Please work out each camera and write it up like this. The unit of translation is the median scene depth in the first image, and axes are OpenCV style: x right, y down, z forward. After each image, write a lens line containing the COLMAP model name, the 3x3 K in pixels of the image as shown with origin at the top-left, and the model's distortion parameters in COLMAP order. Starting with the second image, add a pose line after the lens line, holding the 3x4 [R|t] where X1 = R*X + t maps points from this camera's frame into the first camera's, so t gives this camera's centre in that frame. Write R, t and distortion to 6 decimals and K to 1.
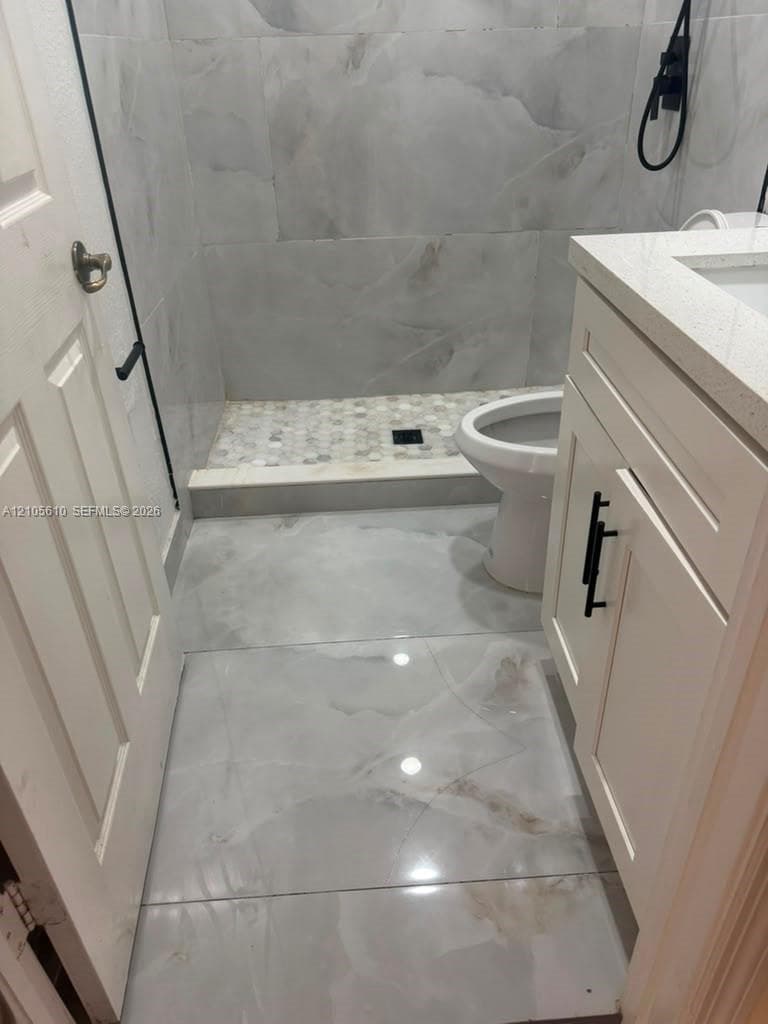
lens RADIAL K [[717.7, 0, 384.0], [0, 717.7, 512.0], [0, 0, 1]] dist [0.093199, -0.132251]
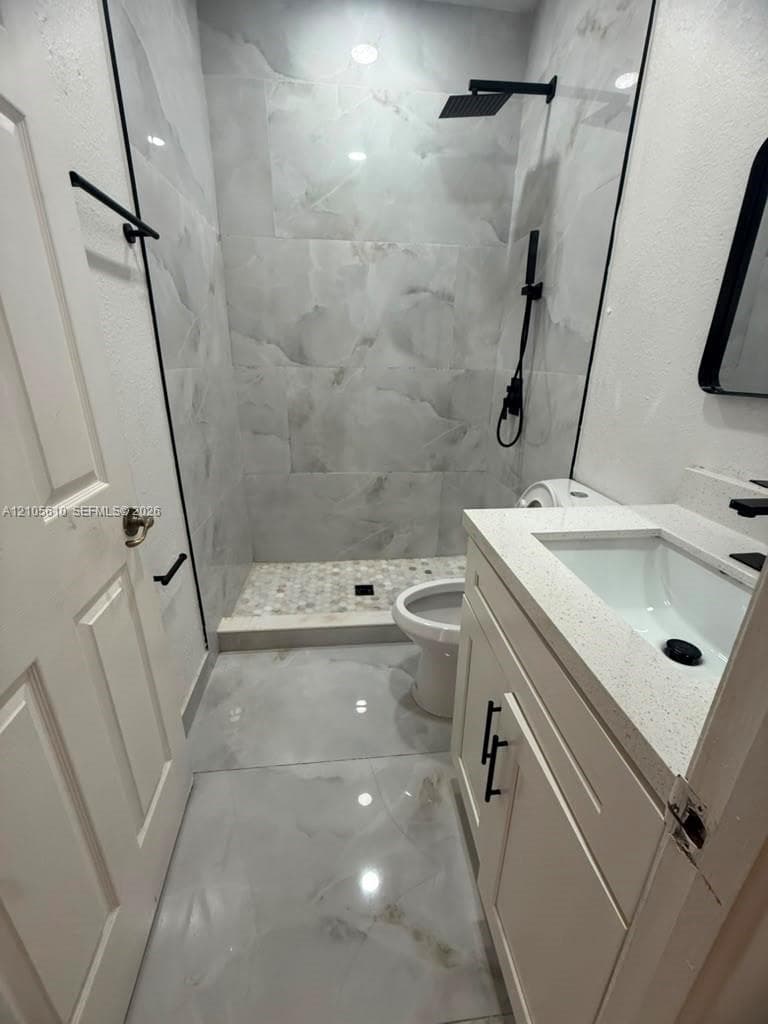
lens RADIAL K [[405.7, 0, 382.2], [0, 405.7, 509.8], [0, 0, 1]] dist [-0.001056, 0.000143]
pose [[0.998019, 0.023784, 0.058250, 0.018593], [-0.011026, 0.977588, -0.210240, -0.107308], [-0.061944, 0.209181, 0.975913, 0.093953]]
